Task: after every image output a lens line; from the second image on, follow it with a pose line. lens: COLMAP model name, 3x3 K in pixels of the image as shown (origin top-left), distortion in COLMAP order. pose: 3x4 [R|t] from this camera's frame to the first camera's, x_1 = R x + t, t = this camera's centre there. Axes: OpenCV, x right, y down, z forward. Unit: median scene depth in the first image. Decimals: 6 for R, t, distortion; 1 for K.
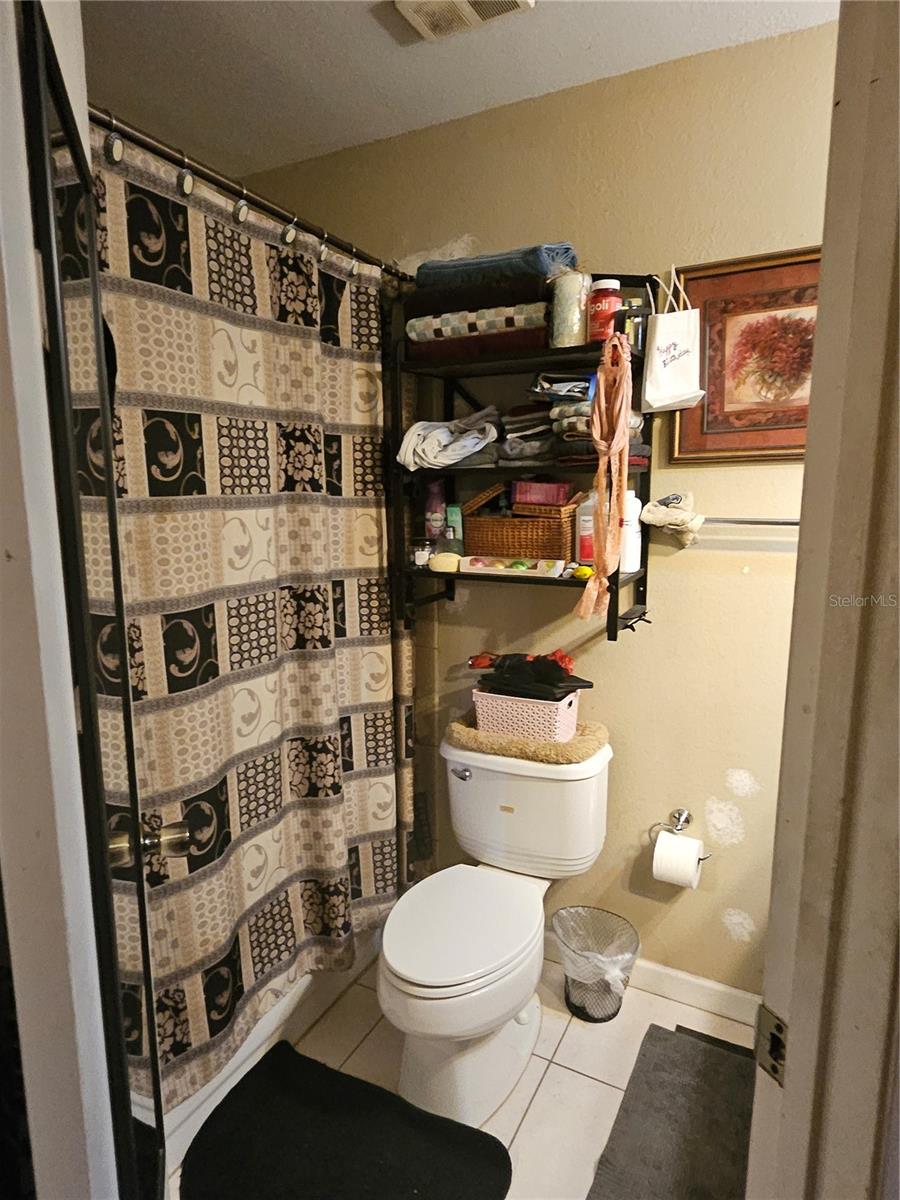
lens RADIAL K [[712.2, 0, 442.5], [0, 712.2, 599.6], [0, 0, 1]] dist [0.005678, -0.006802]
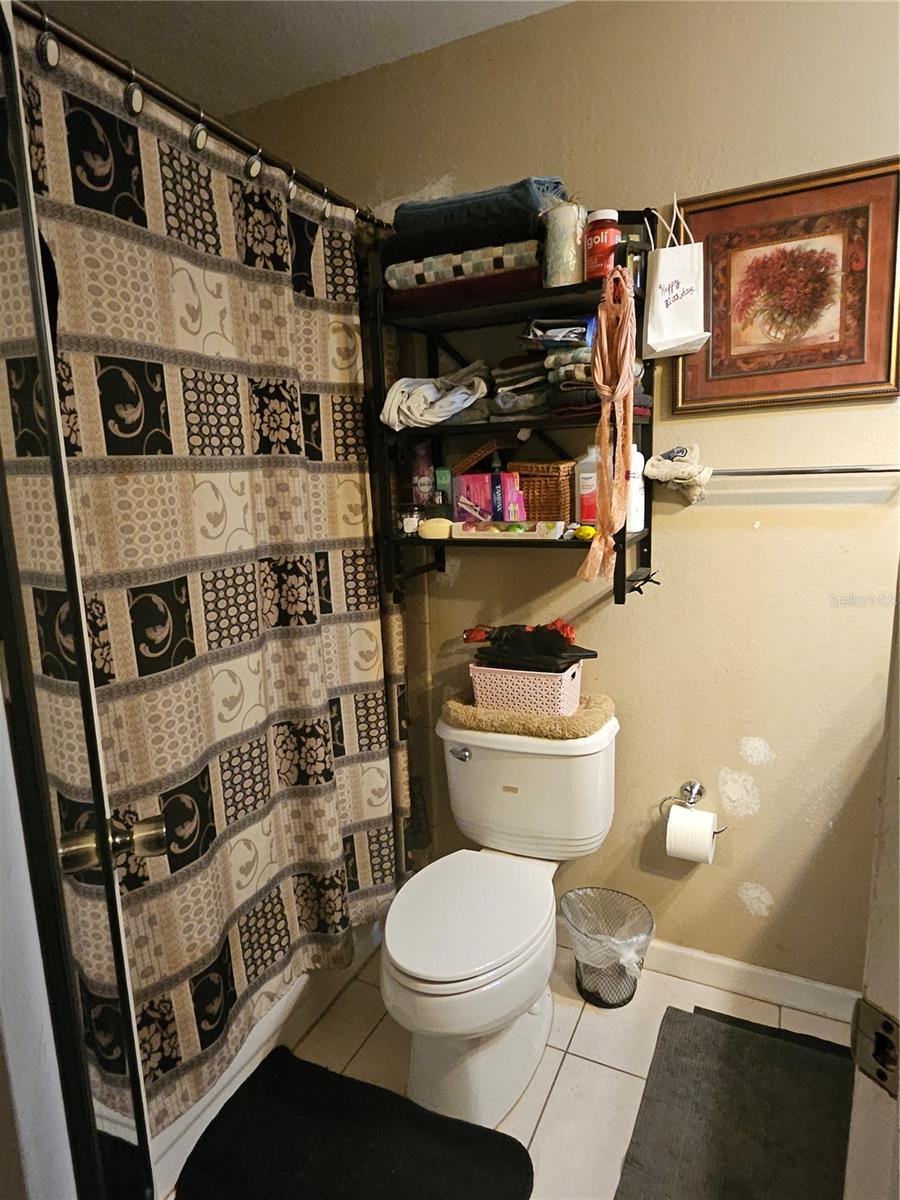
lens RADIAL K [[712.2, 0, 443.5], [0, 712.2, 600.7], [0, 0, 1]] dist [0.005678, -0.006802]
pose [[0.998892, -0.034944, 0.031523, -0.021281], [0.034343, 0.999222, 0.019404, 0.026579], [-0.032176, -0.018300, 0.999315, 0.074612]]
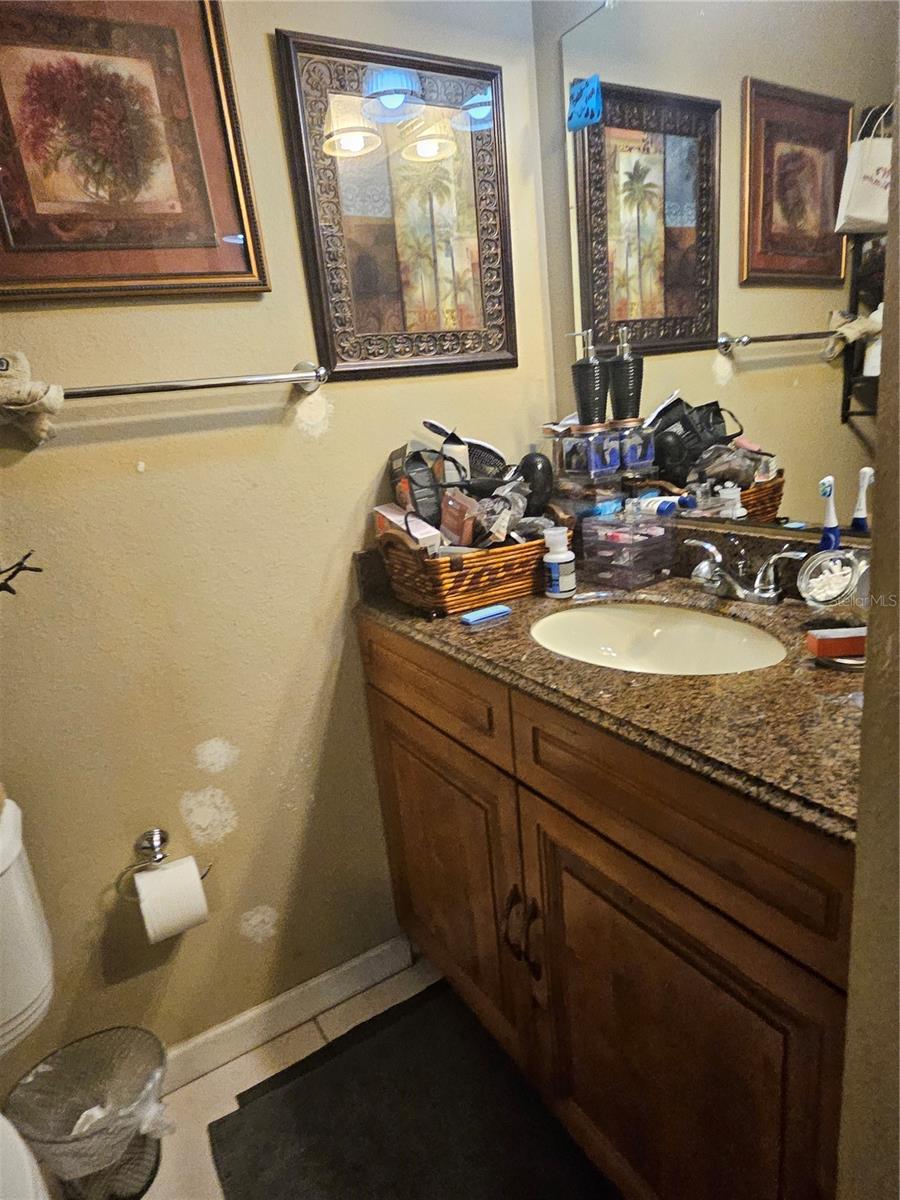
lens RADIAL K [[712.2, 0, 444.7], [0, 712.2, 606.6], [0, 0, 1]] dist [0.005678, -0.006802]
pose [[0.508838, -0.280227, 0.813976, -0.022986], [0.238328, 0.954434, 0.179597, 0.034541], [-0.827214, 0.102608, 0.552438, 0.407508]]
